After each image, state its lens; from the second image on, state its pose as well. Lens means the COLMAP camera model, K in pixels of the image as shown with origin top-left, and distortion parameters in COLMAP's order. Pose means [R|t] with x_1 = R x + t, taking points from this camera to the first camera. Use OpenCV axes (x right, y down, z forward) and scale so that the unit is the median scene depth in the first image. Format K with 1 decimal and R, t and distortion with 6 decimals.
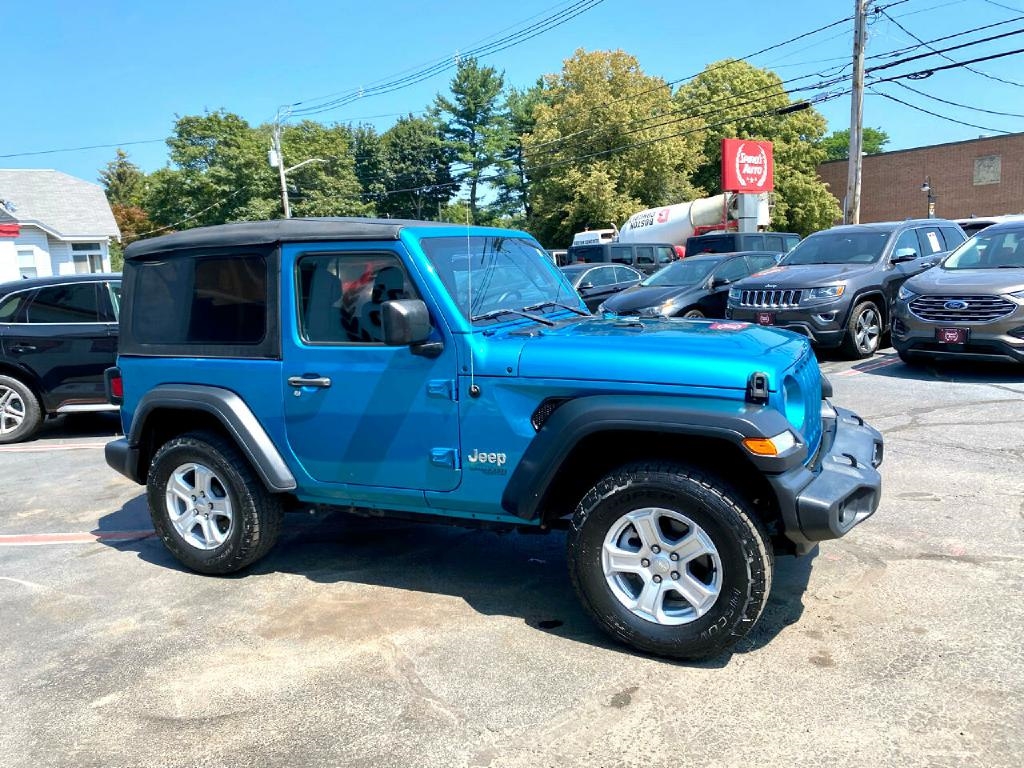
lens RADIAL K [[773.7, 0, 500.3], [0, 773.7, 397.3], [0, 0, 1]] dist [0.023828, -0.032474]
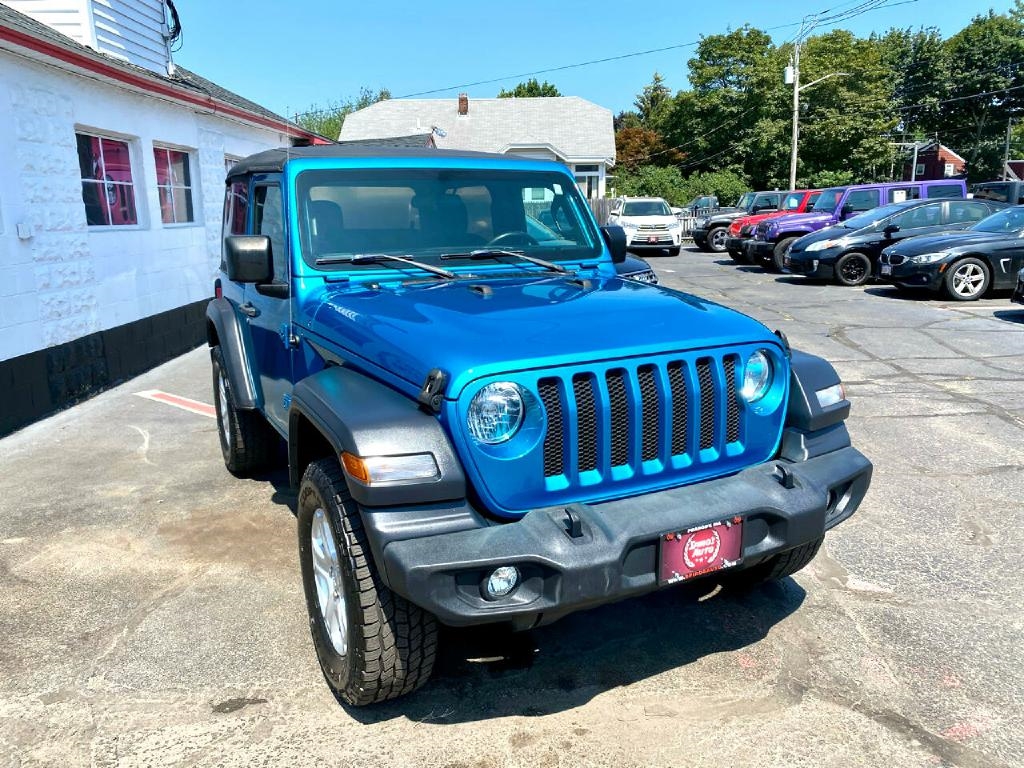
lens RADIAL K [[773.7, 0, 510.5], [0, 773.7, 393.0], [0, 0, 1]] dist [0.023828, -0.032474]
pose [[0.801389, 0.181293, -0.570008, 0.208990], [-0.129980, 0.982971, 0.129896, -0.029517], [0.583850, -0.030007, 0.811307, 0.115760]]
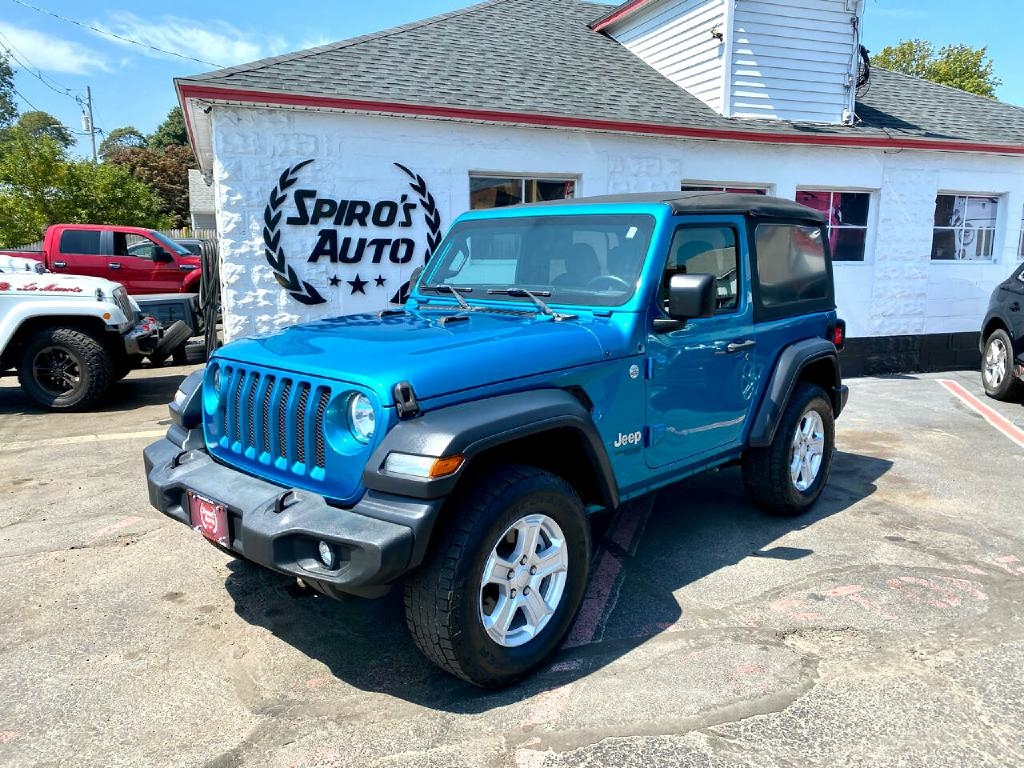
lens RADIAL K [[773.7, 0, 506.1], [0, 773.7, 382.7], [0, 0, 1]] dist [0.023828, -0.032474]
pose [[-0.283590, 0.214971, -0.934540, 0.337747], [-0.148341, 0.952984, 0.264229, -0.091841], [0.947403, 0.213563, -0.238367, 0.438322]]
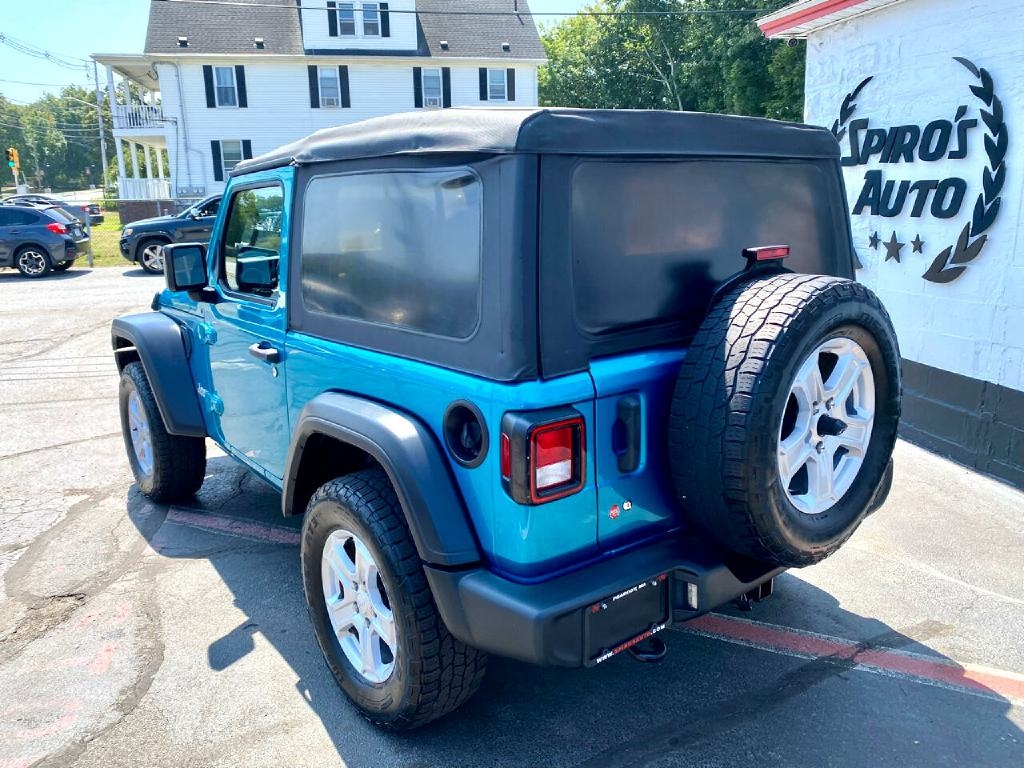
lens RADIAL K [[773.7, 0, 510.0], [0, 773.7, 375.0], [0, 0, 1]] dist [0.023828, -0.032474]
pose [[-0.907889, -0.019110, 0.418774, -0.190742], [0.140738, 0.927087, 0.347422, -0.100497], [-0.394880, 0.374358, -0.839003, 0.631572]]
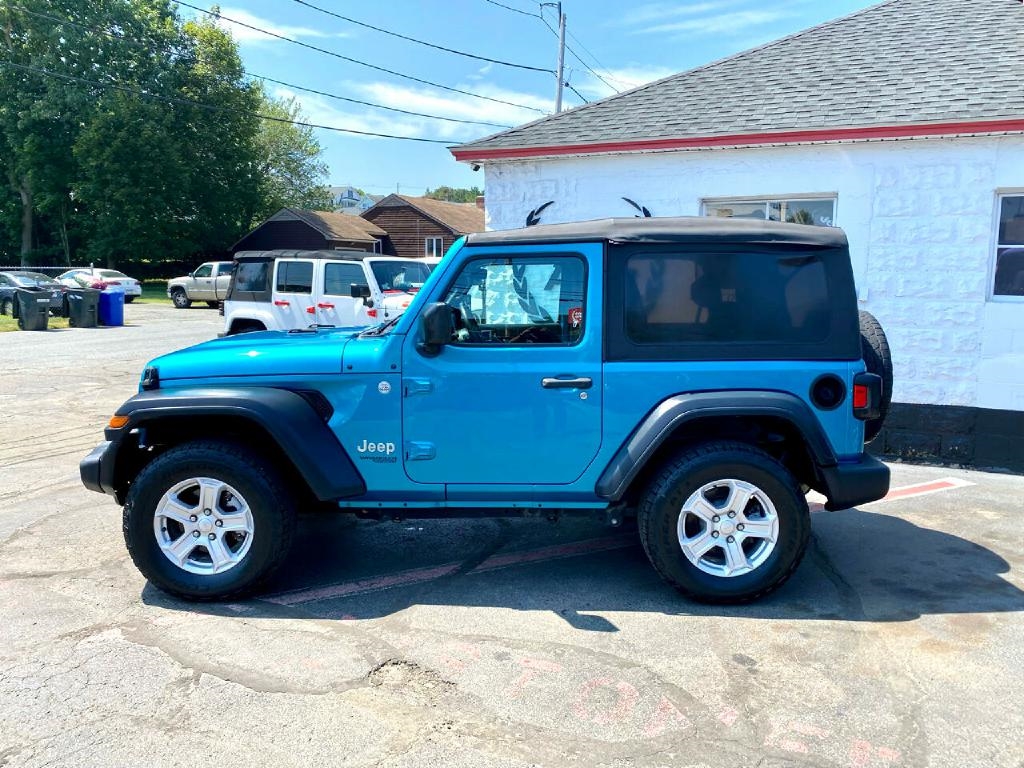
lens RADIAL K [[773.7, 0, 505.8], [0, 773.7, 376.7], [0, 0, 1]] dist [0.023828, -0.032474]
pose [[-0.893332, 0.105873, -0.436749, 0.146126], [-0.033008, 0.953769, 0.298722, -0.128612], [0.448184, 0.281274, -0.848537, 0.708885]]
